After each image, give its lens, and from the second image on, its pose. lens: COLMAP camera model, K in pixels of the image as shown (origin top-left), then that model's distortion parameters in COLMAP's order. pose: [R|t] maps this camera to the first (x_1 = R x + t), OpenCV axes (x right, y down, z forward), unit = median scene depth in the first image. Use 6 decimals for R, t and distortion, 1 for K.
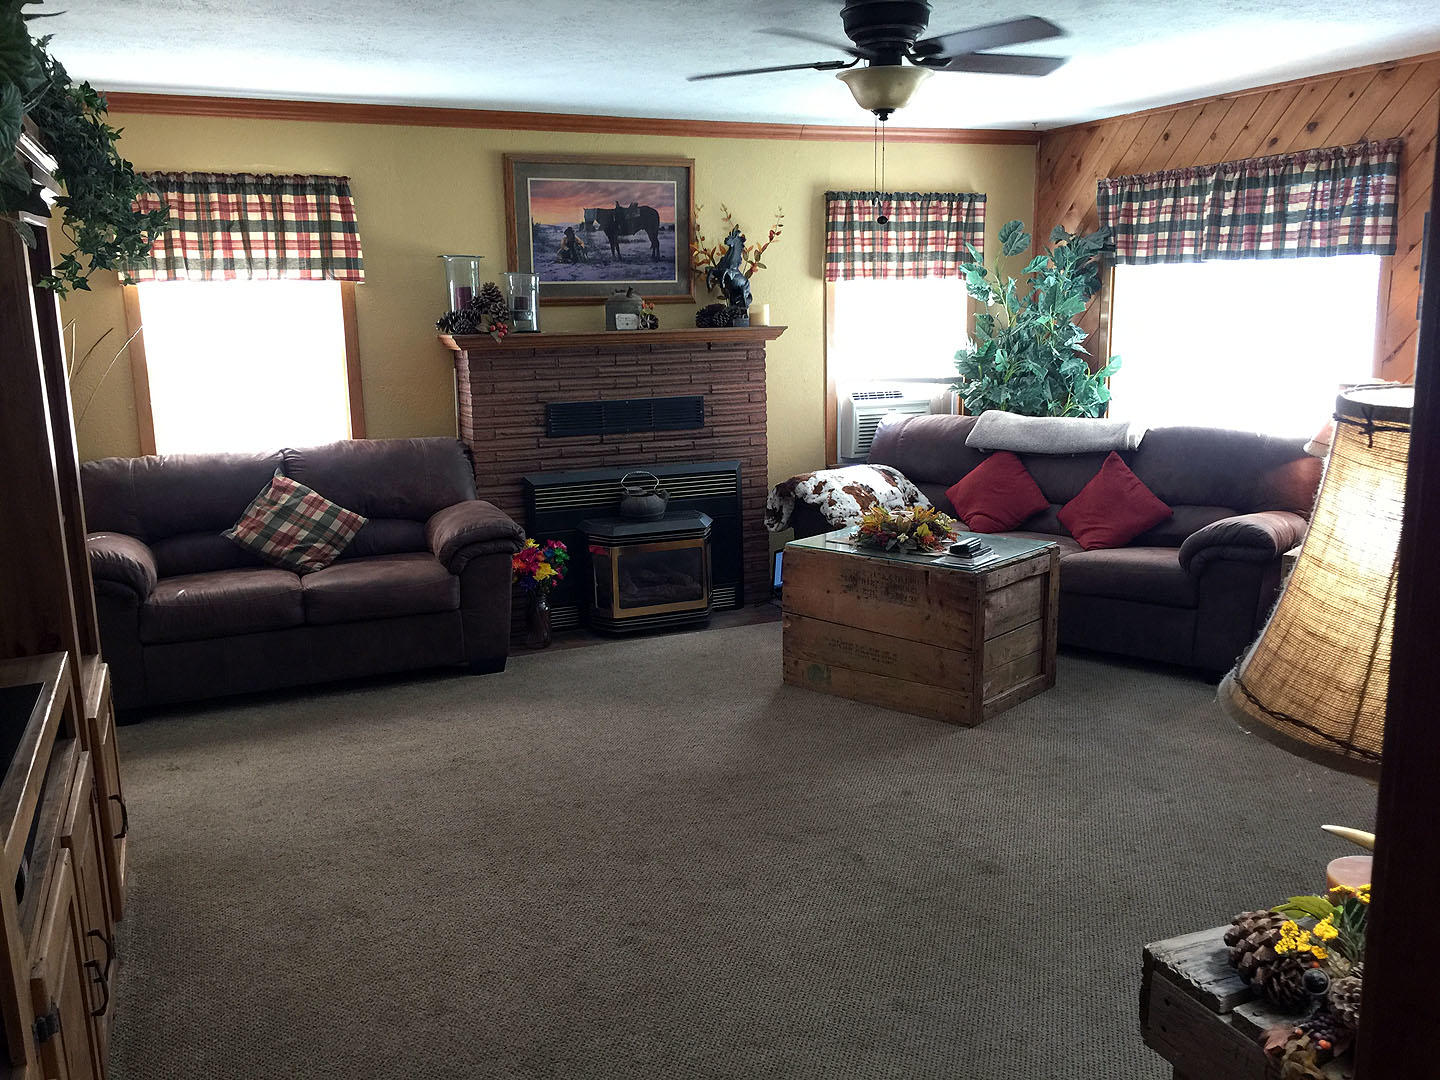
lens RADIAL K [[1235.4, 0, 720.0], [0, 1235.4, 540.0], [0, 0, 1]] dist [0.012257, 0.007562]
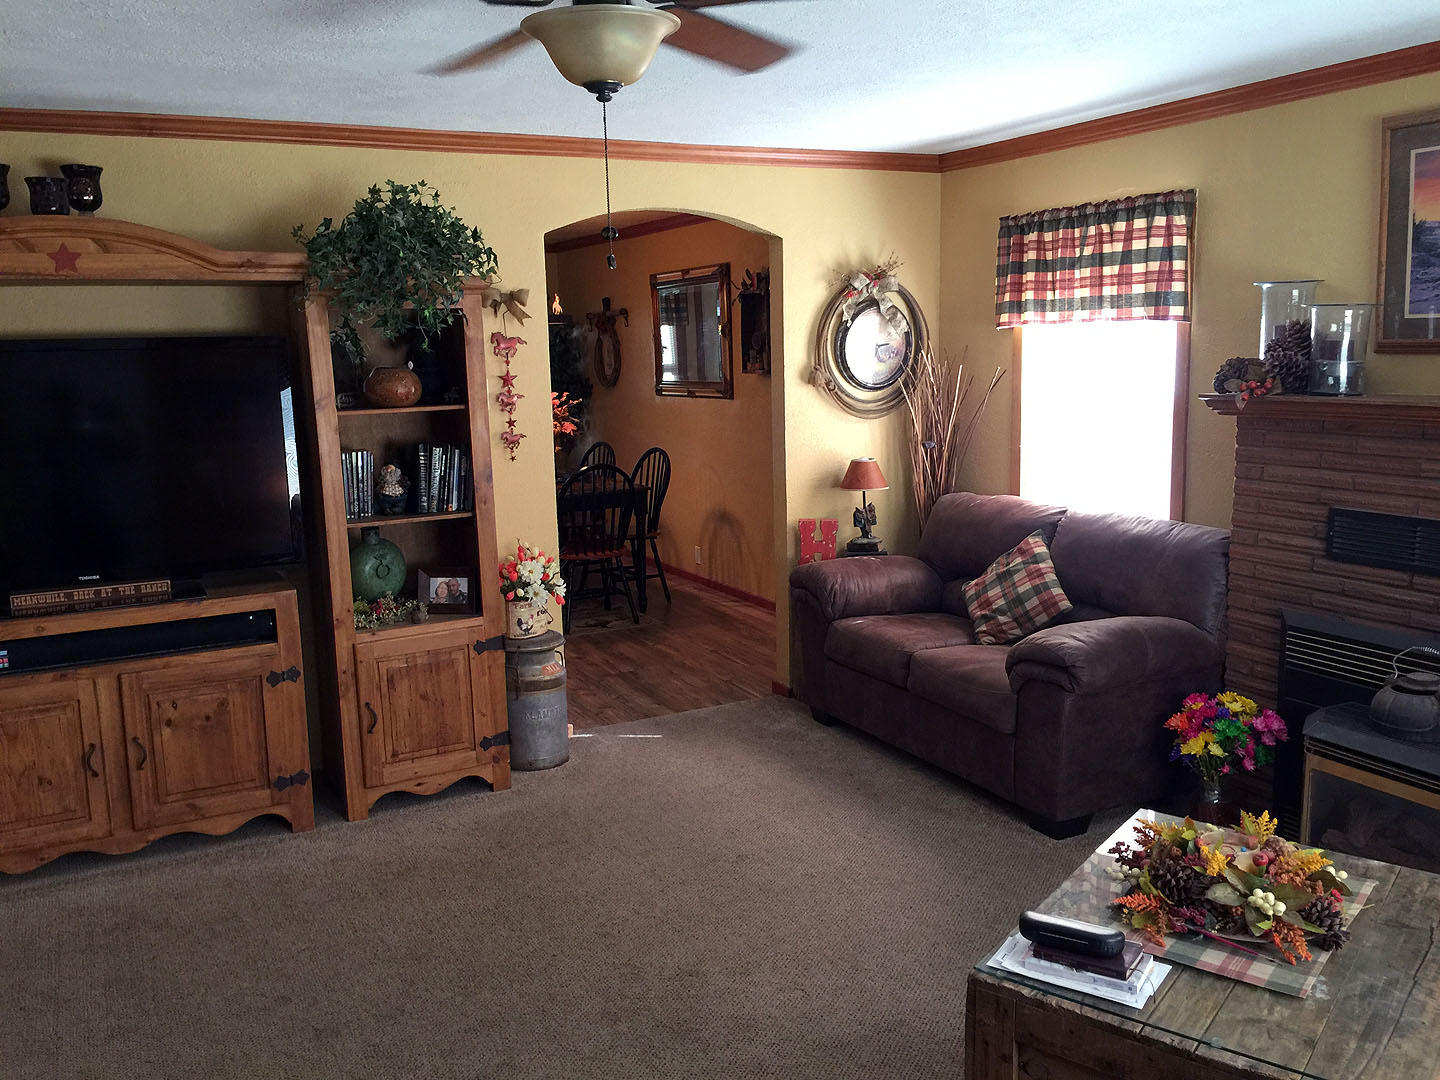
lens RADIAL K [[1235.4, 0, 720.0], [0, 1235.4, 540.0], [0, 0, 1]] dist [0.012257, 0.007562]
pose [[0.064921, 0.173442, -0.982702, 0.497840], [-0.169476, 0.972390, 0.160426, -0.149952], [0.983394, 0.156130, 0.092523, 0.660187]]
